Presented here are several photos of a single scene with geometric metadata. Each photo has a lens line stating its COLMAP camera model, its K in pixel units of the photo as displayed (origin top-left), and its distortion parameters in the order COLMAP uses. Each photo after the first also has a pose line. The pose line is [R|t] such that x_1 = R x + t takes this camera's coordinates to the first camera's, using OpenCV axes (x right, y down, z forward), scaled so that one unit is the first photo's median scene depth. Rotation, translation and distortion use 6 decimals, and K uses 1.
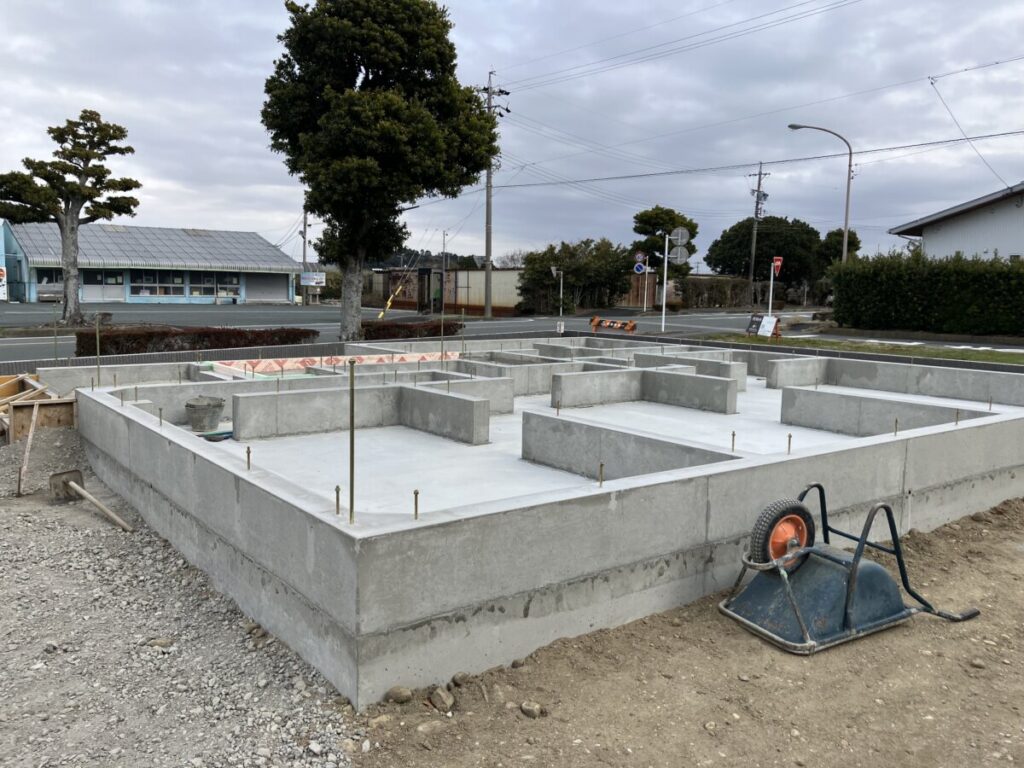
lens RADIAL K [[831.1, 0, 507.5], [0, 831.1, 382.3], [0, 0, 1]] dist [0.016390, -0.010022]
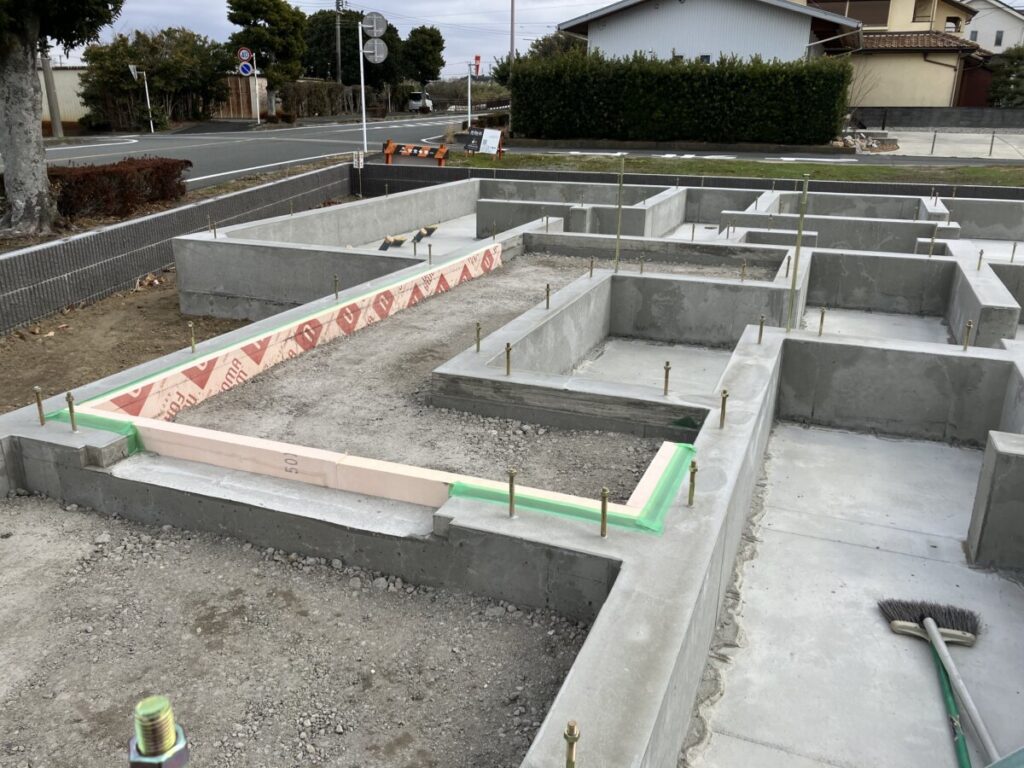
lens RADIAL K [[831.1, 0, 511.1], [0, 831.1, 383.5], [0, 0, 1]] dist [0.016390, -0.010022]
pose [[0.859879, -0.178296, 0.478351, -0.099264], [0.068015, 0.968685, 0.238795, -0.024044], [-0.505947, -0.172800, 0.845078, 0.190535]]
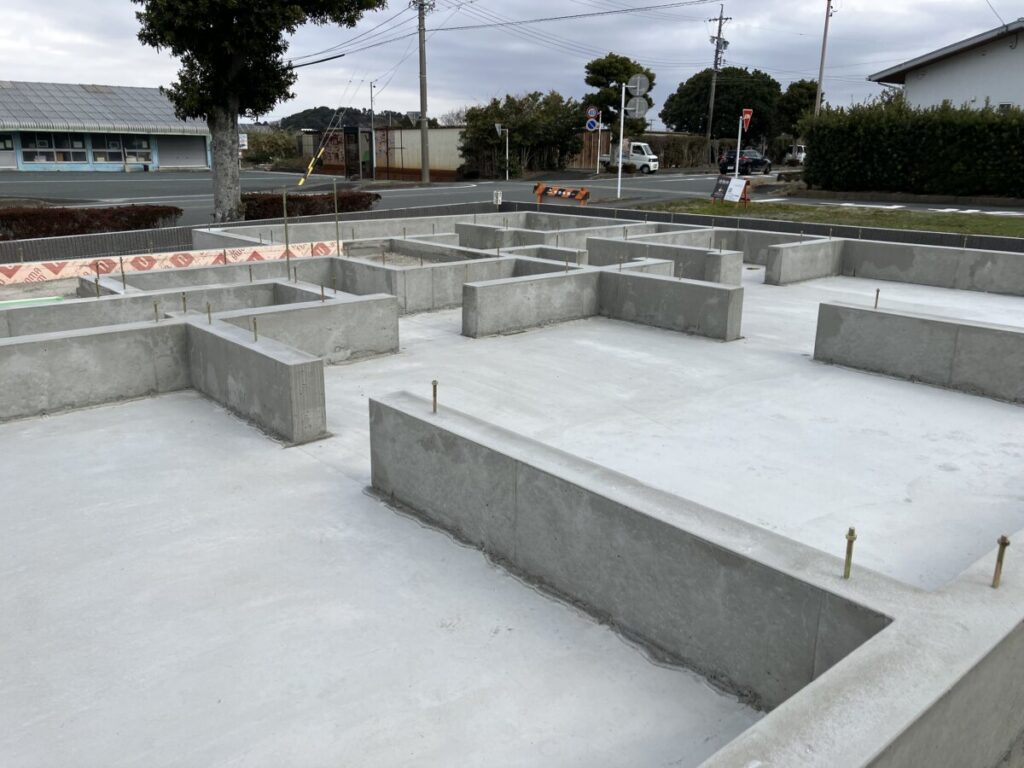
lens RADIAL K [[831.1, 0, 507.3], [0, 831.1, 381.9], [0, 0, 1]] dist [0.016390, -0.010022]
pose [[0.998173, -0.027224, 0.053947, 0.013503], [0.018290, 0.987003, 0.159655, -0.009553], [-0.057593, -0.158376, 0.985698, 0.089883]]
